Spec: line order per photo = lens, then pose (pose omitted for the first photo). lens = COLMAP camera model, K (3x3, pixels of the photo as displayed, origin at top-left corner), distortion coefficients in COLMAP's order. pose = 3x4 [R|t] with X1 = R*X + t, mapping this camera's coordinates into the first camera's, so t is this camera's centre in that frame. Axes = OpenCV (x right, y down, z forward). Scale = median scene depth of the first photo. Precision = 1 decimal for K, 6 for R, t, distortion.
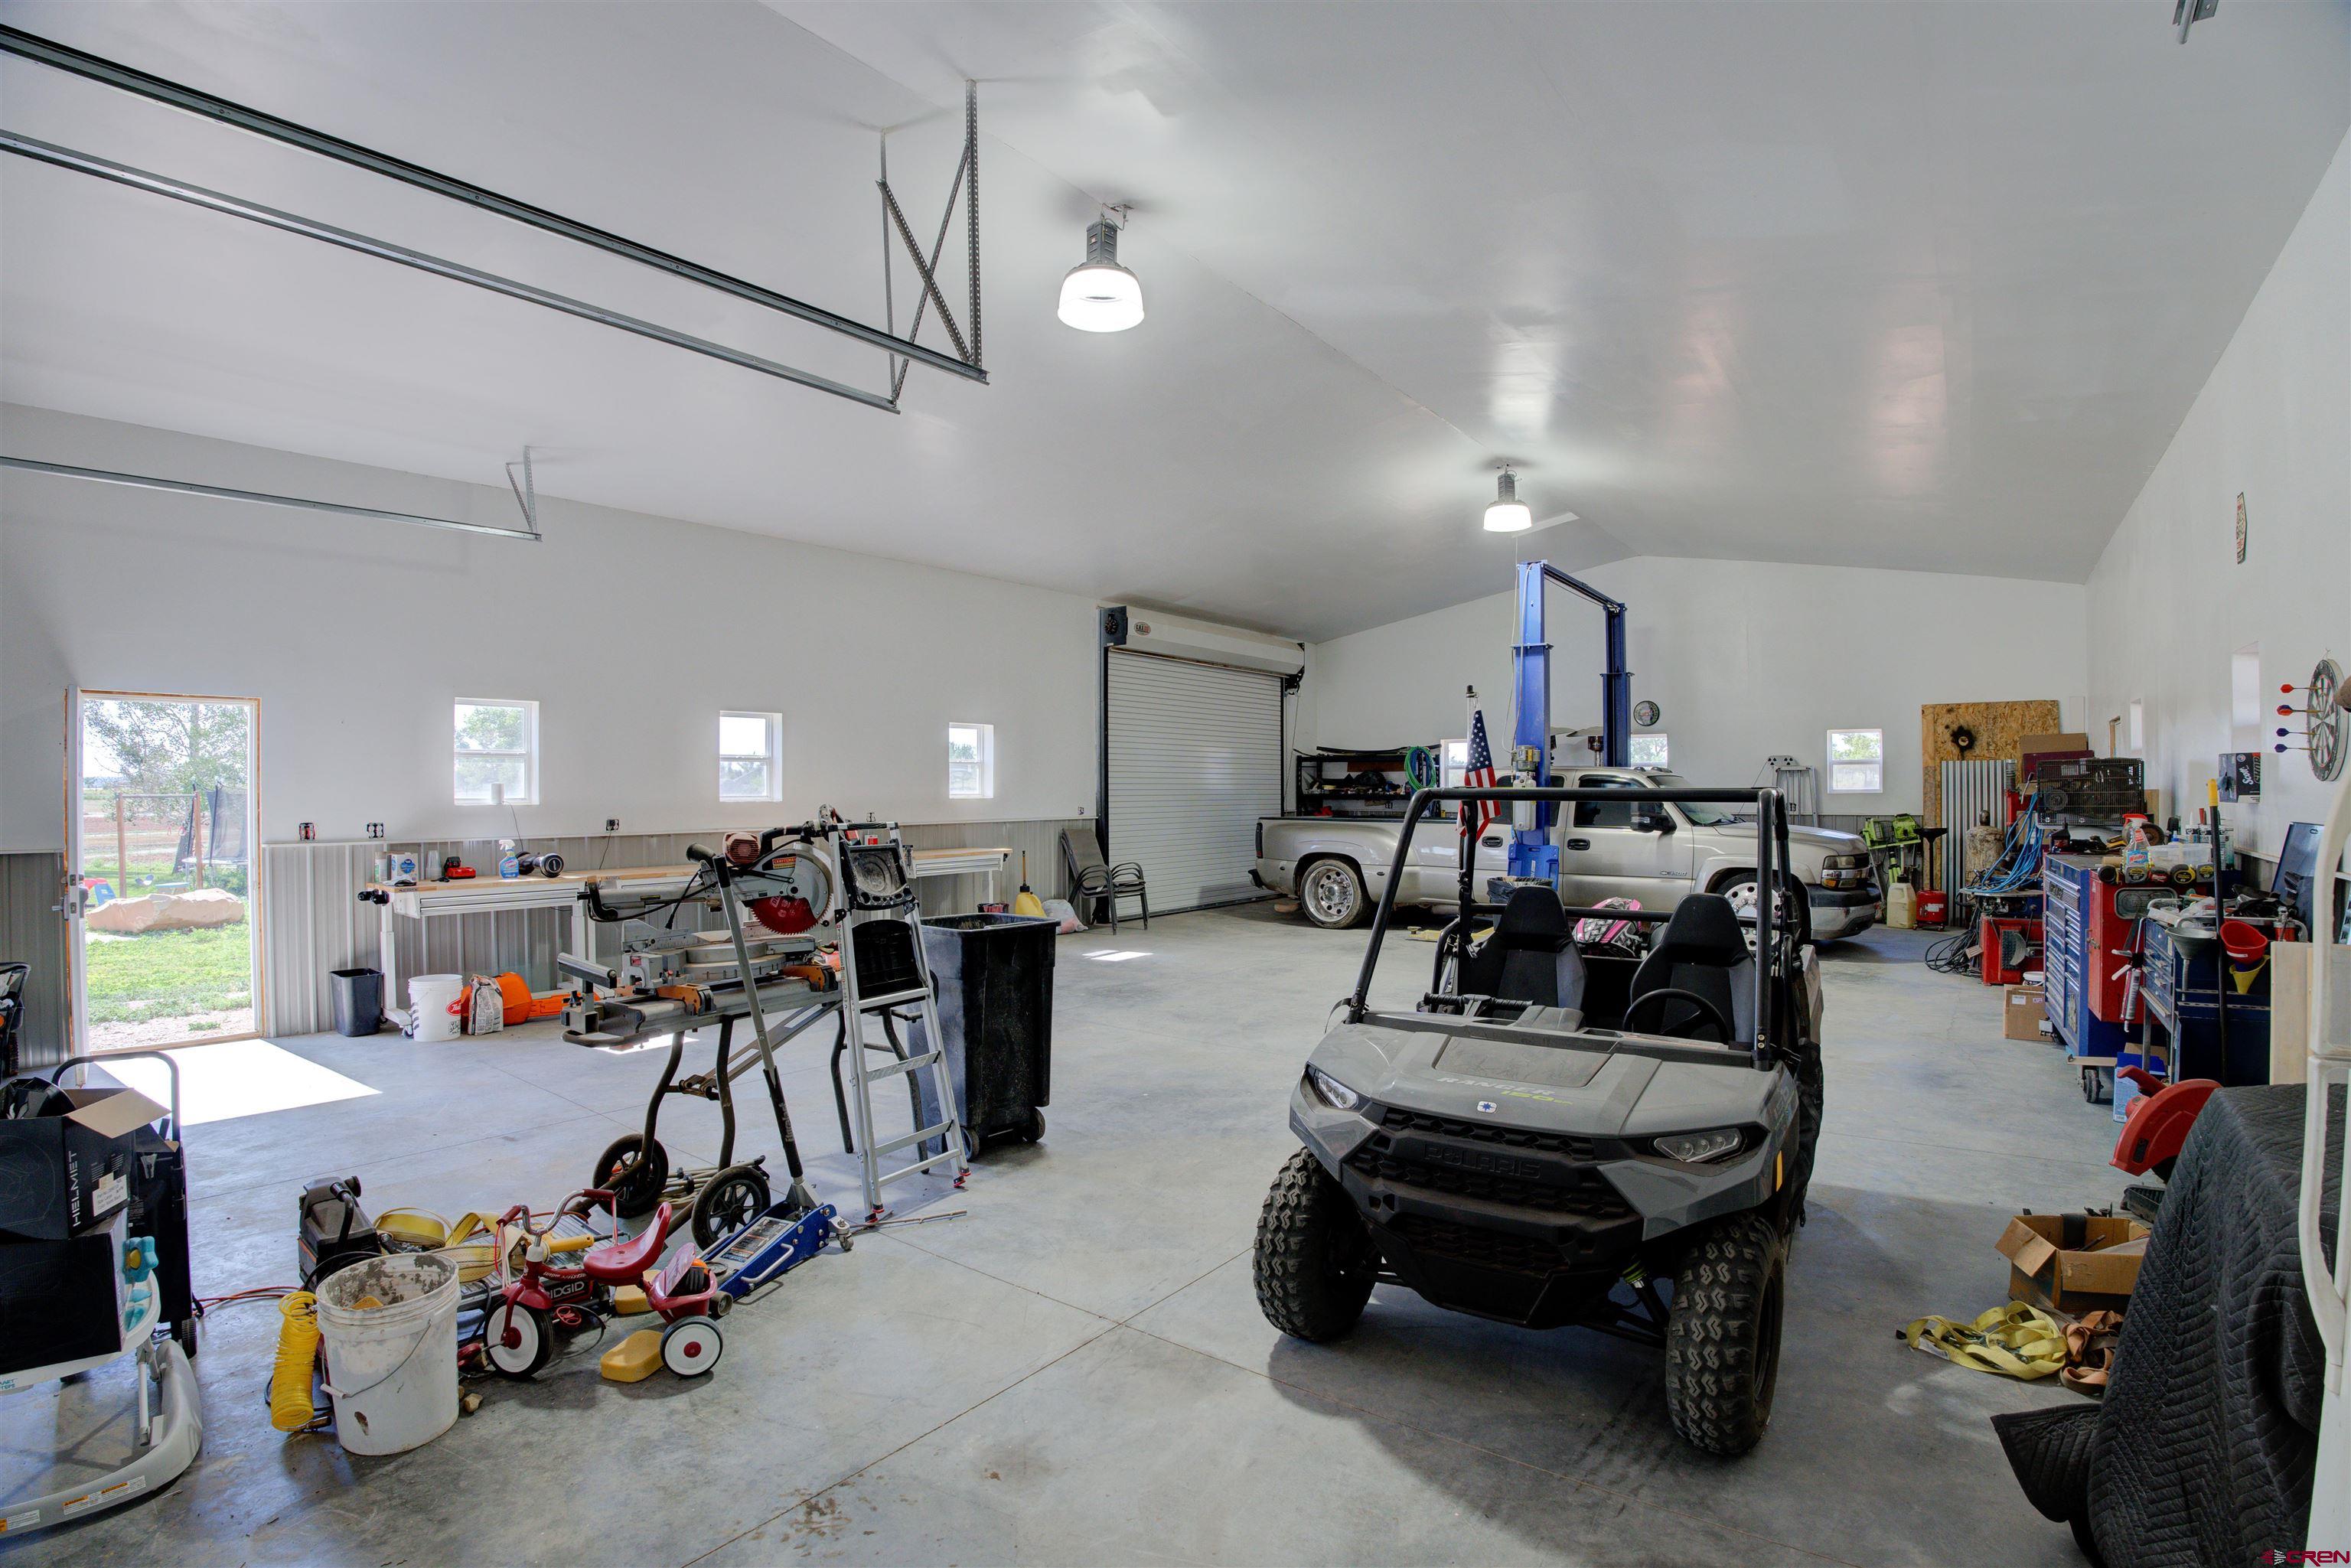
lens RADIAL K [[1115.6, 0, 1175.5], [0, 1115.6, 784.0], [0, 0, 1]] dist [-0.091542, 0.023568]
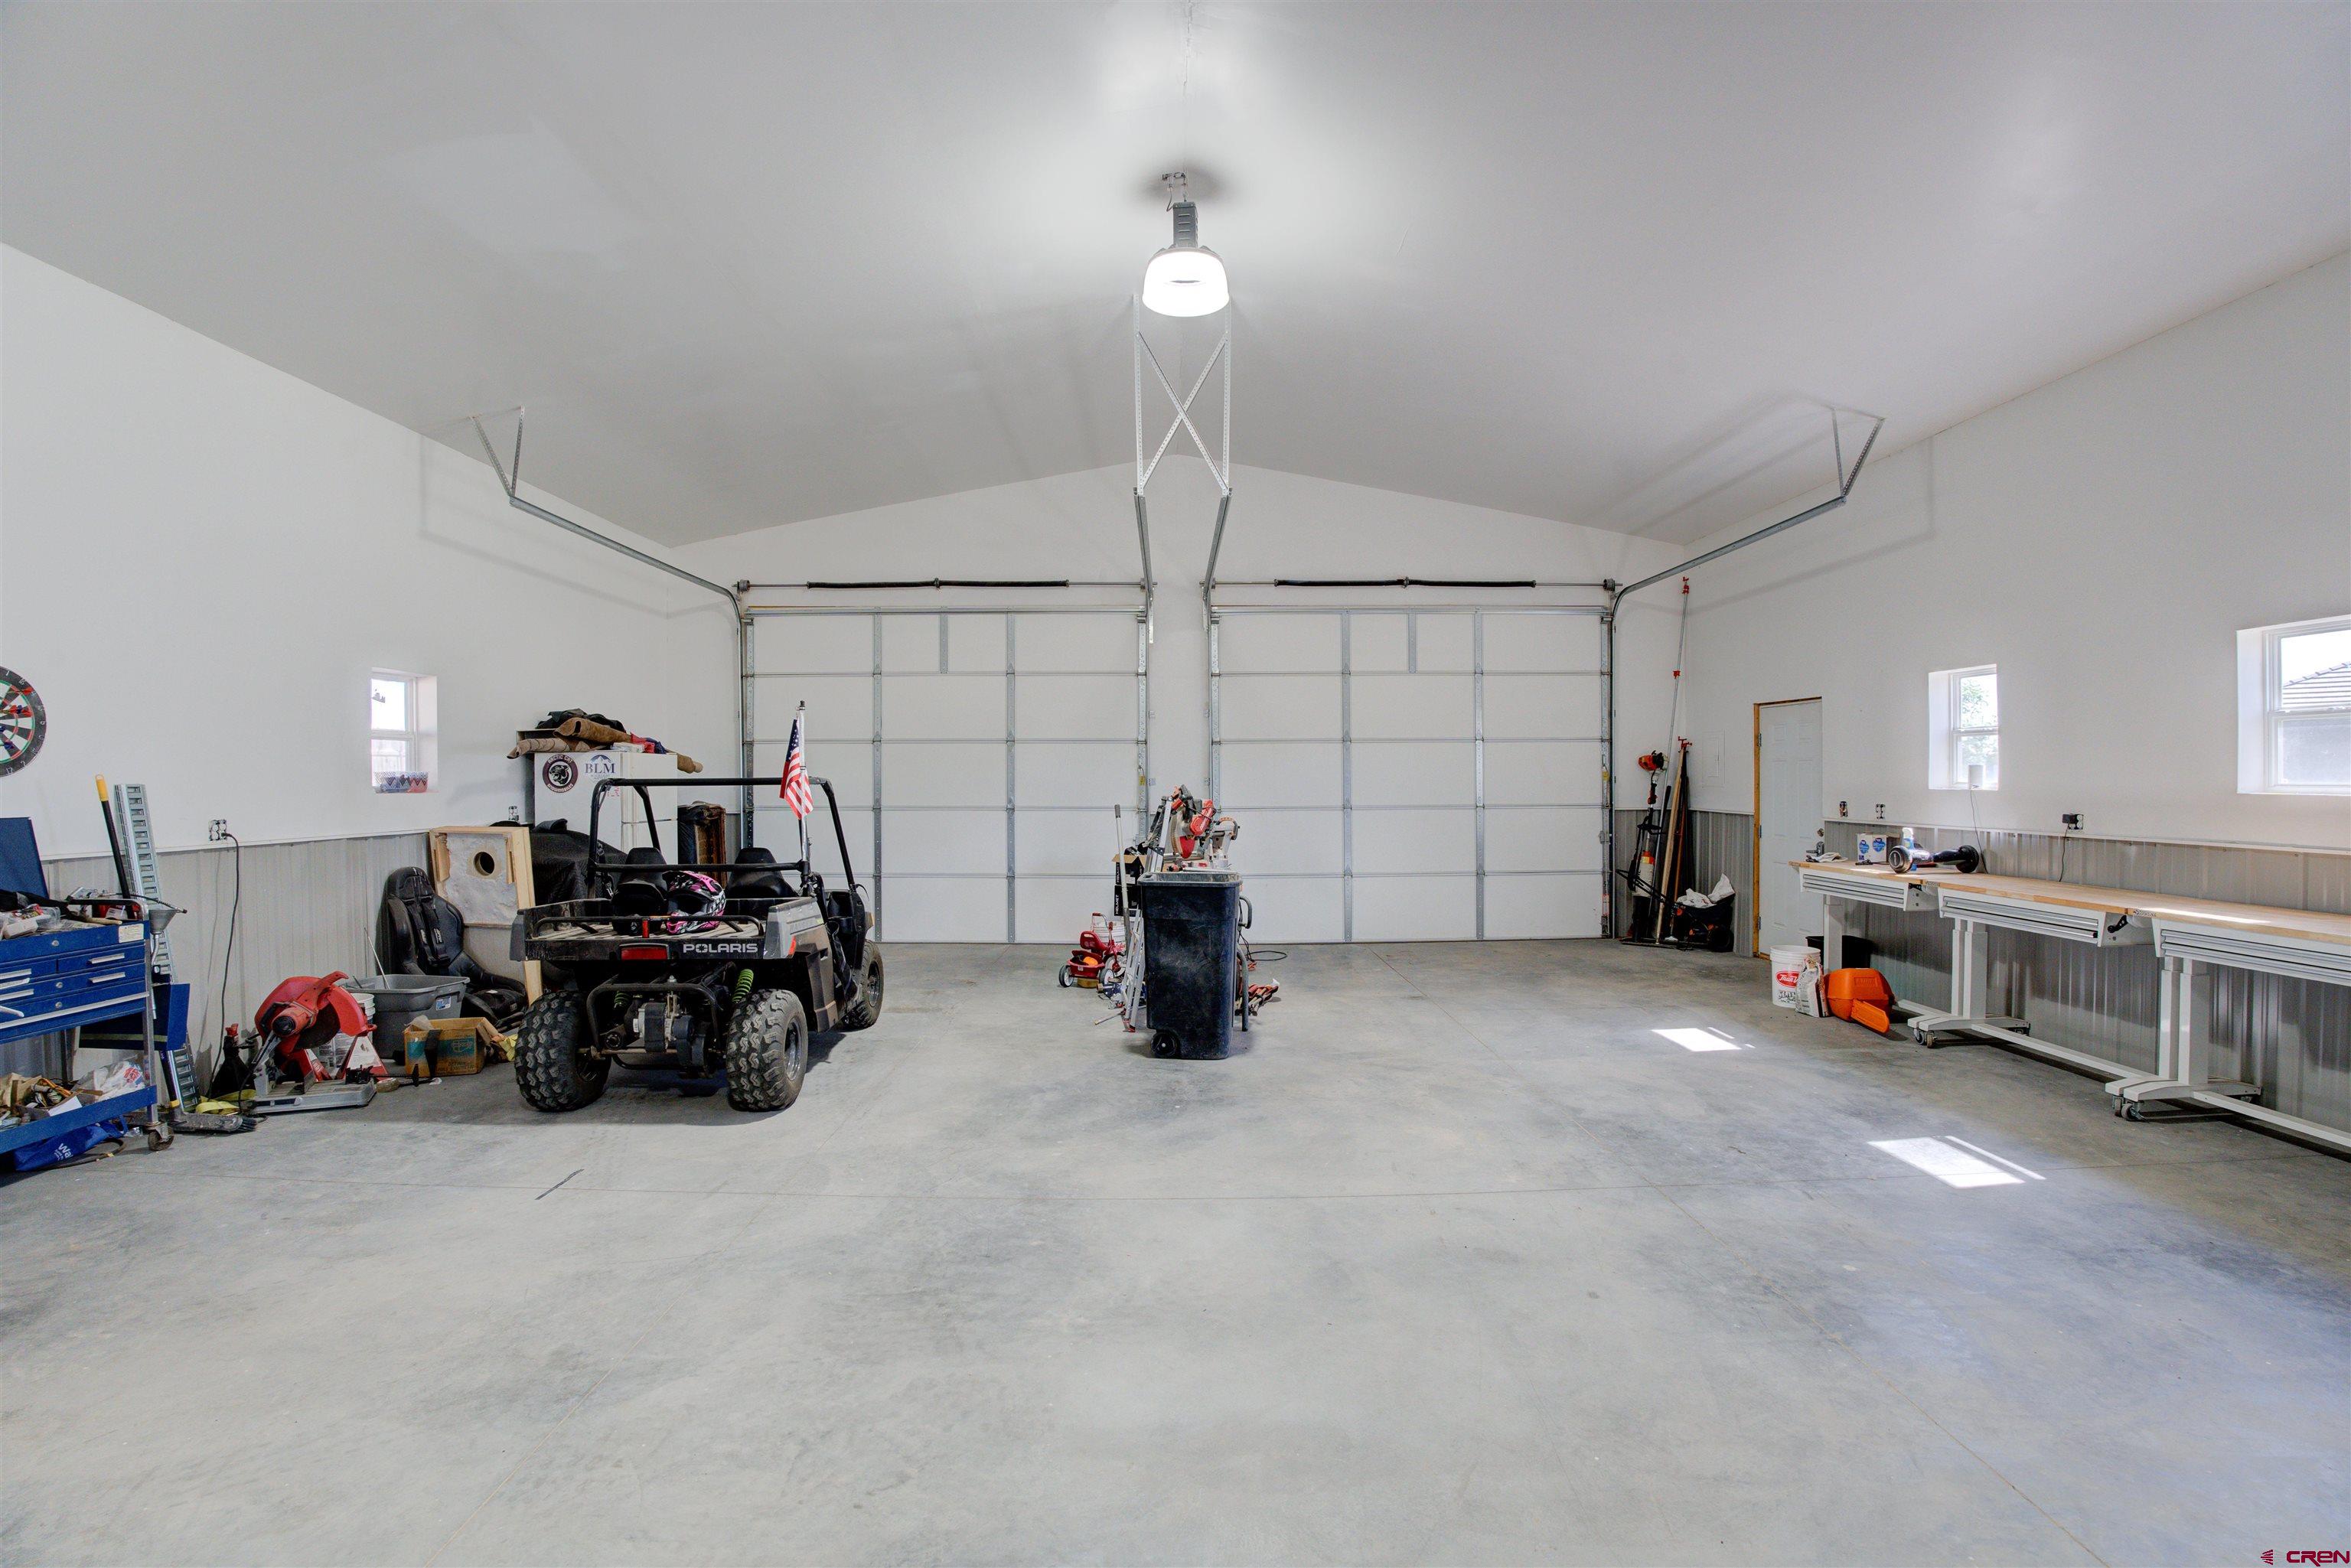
lens RADIAL K [[1115.6, 0, 1175.5], [0, 1115.6, 784.0], [0, 0, 1]] dist [-0.091542, 0.023568]
pose [[-0.800596, 0.008913, -0.599139, 0.284629], [0.006878, 0.999960, 0.005685, 0.004109], [0.599166, 0.000430, -0.800625, 0.945851]]
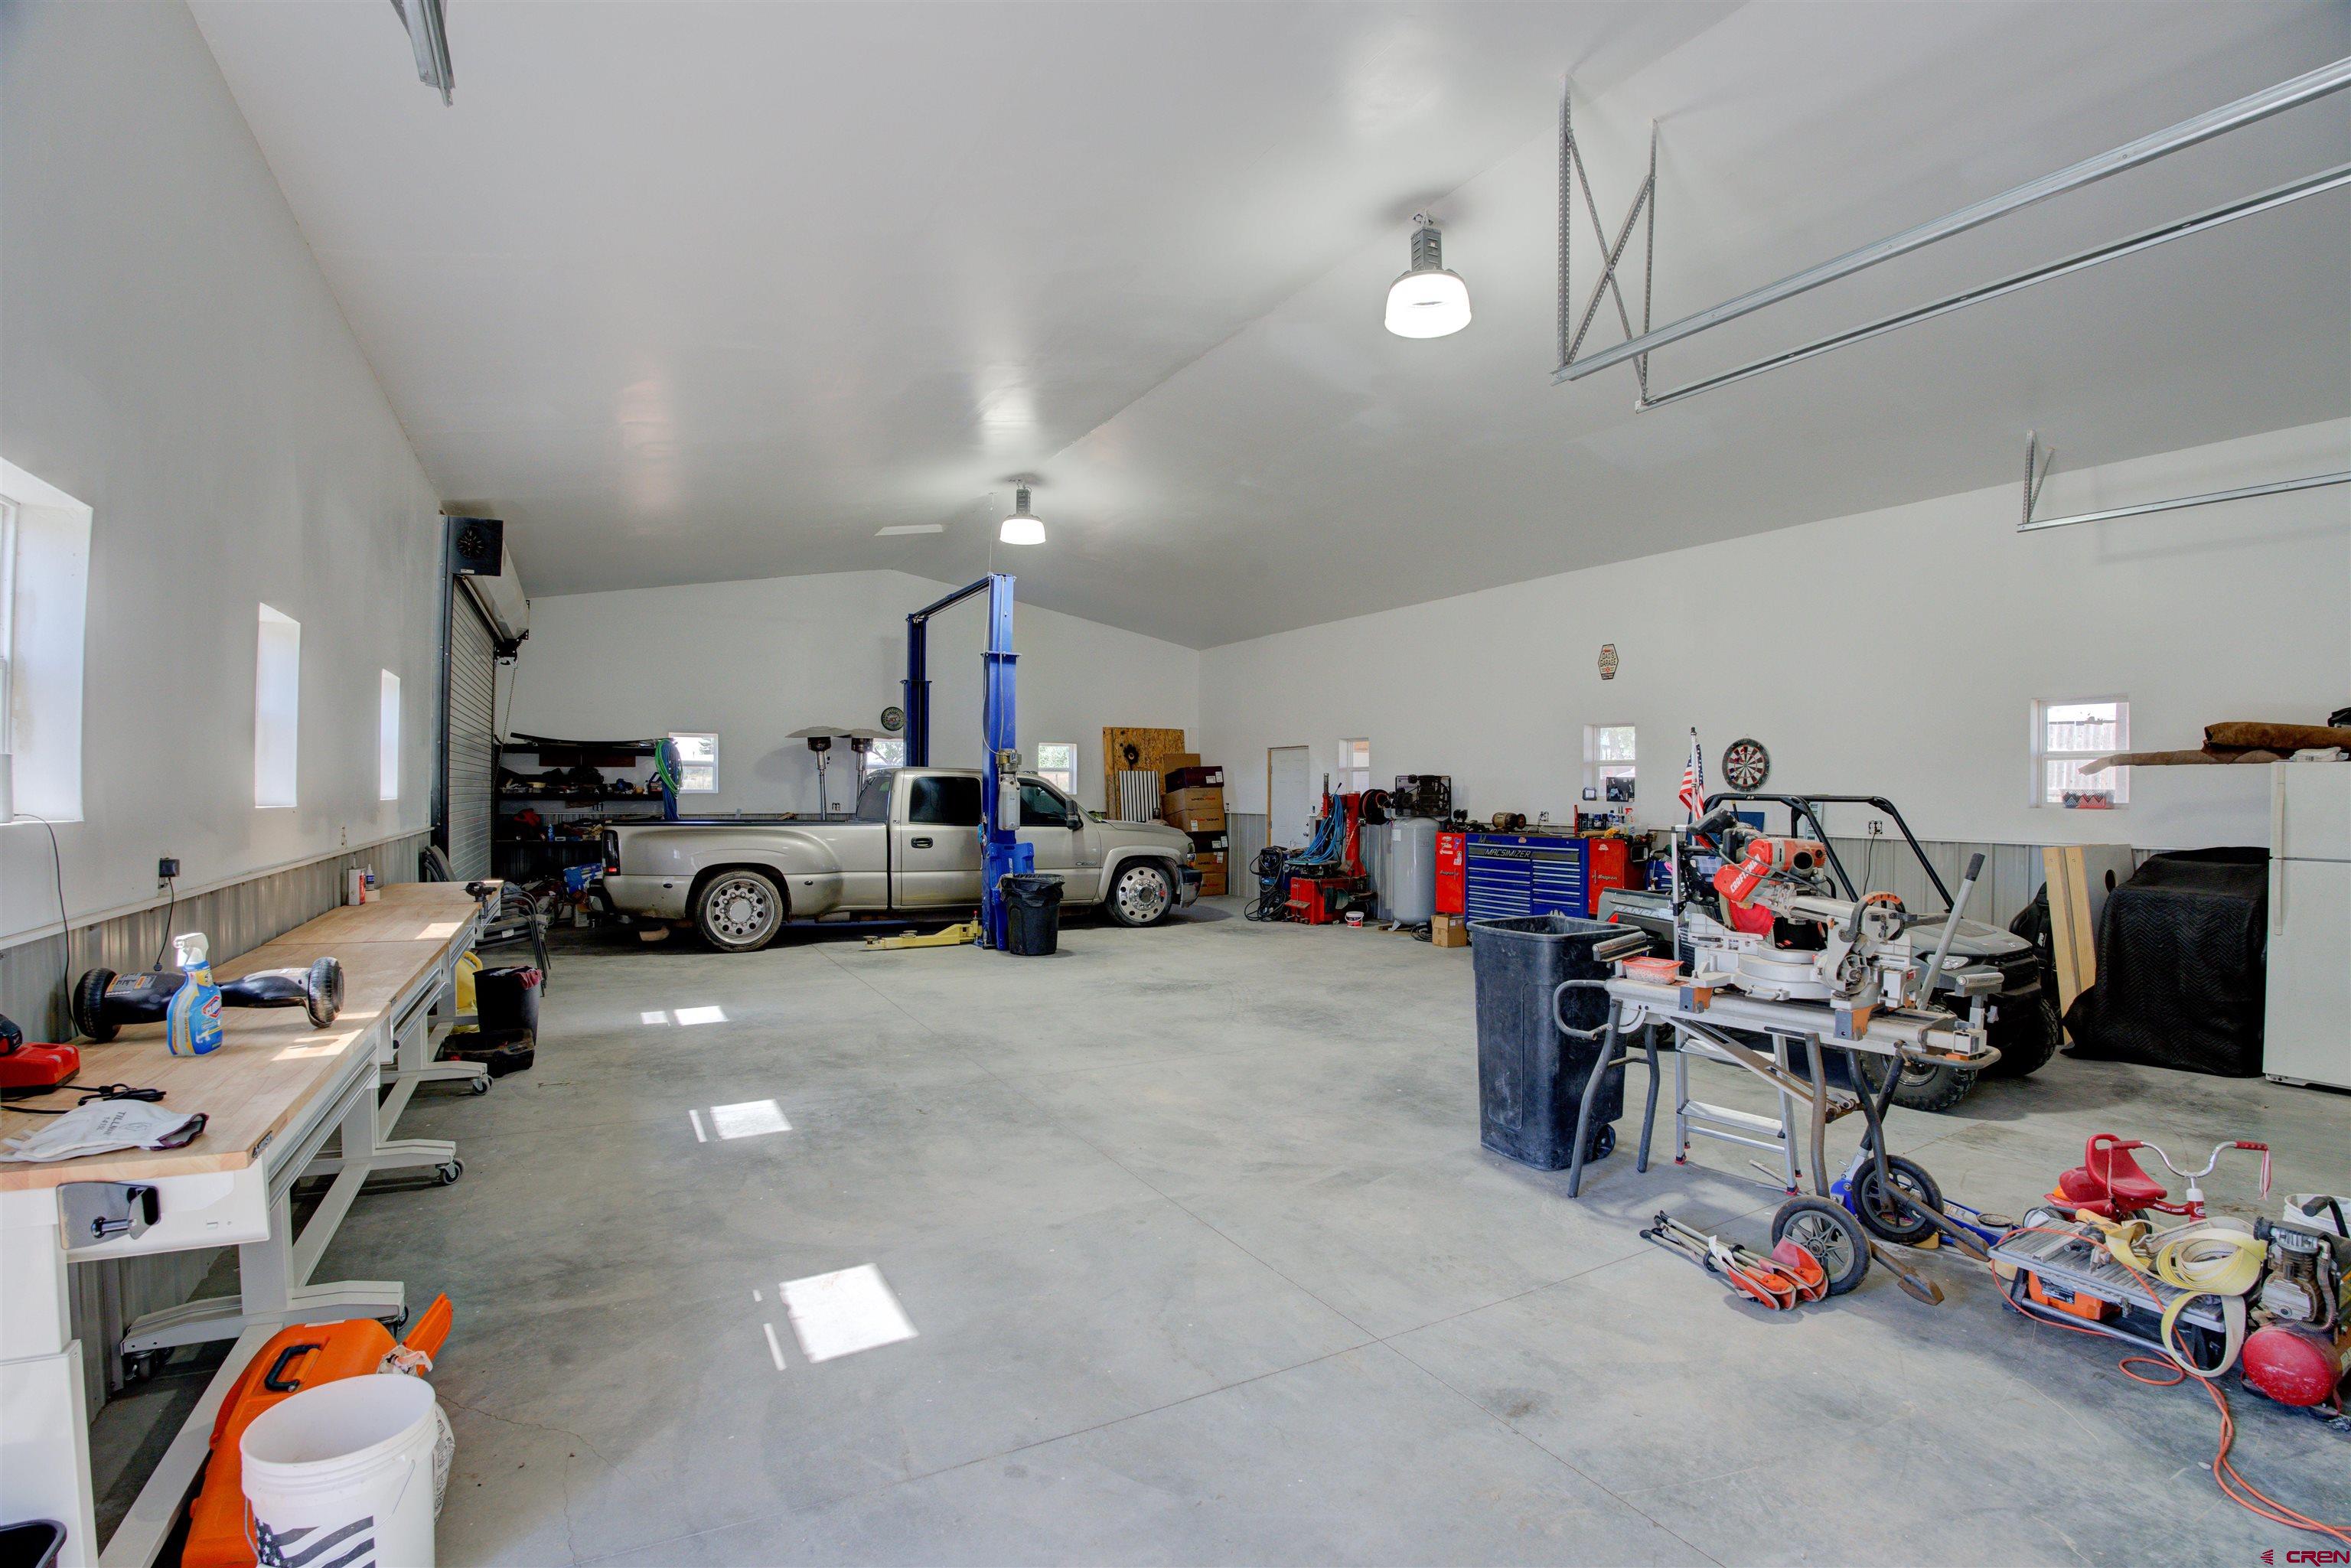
lens RADIAL K [[1115.6, 0, 1175.5], [0, 1115.6, 784.0], [0, 0, 1]] dist [-0.091542, 0.023568]
pose [[0.431791, 0.010704, 0.901910, -0.572316], [-0.009886, 0.999926, -0.007135, 0.004589], [-0.901919, -0.005836, 0.431865, 0.403457]]
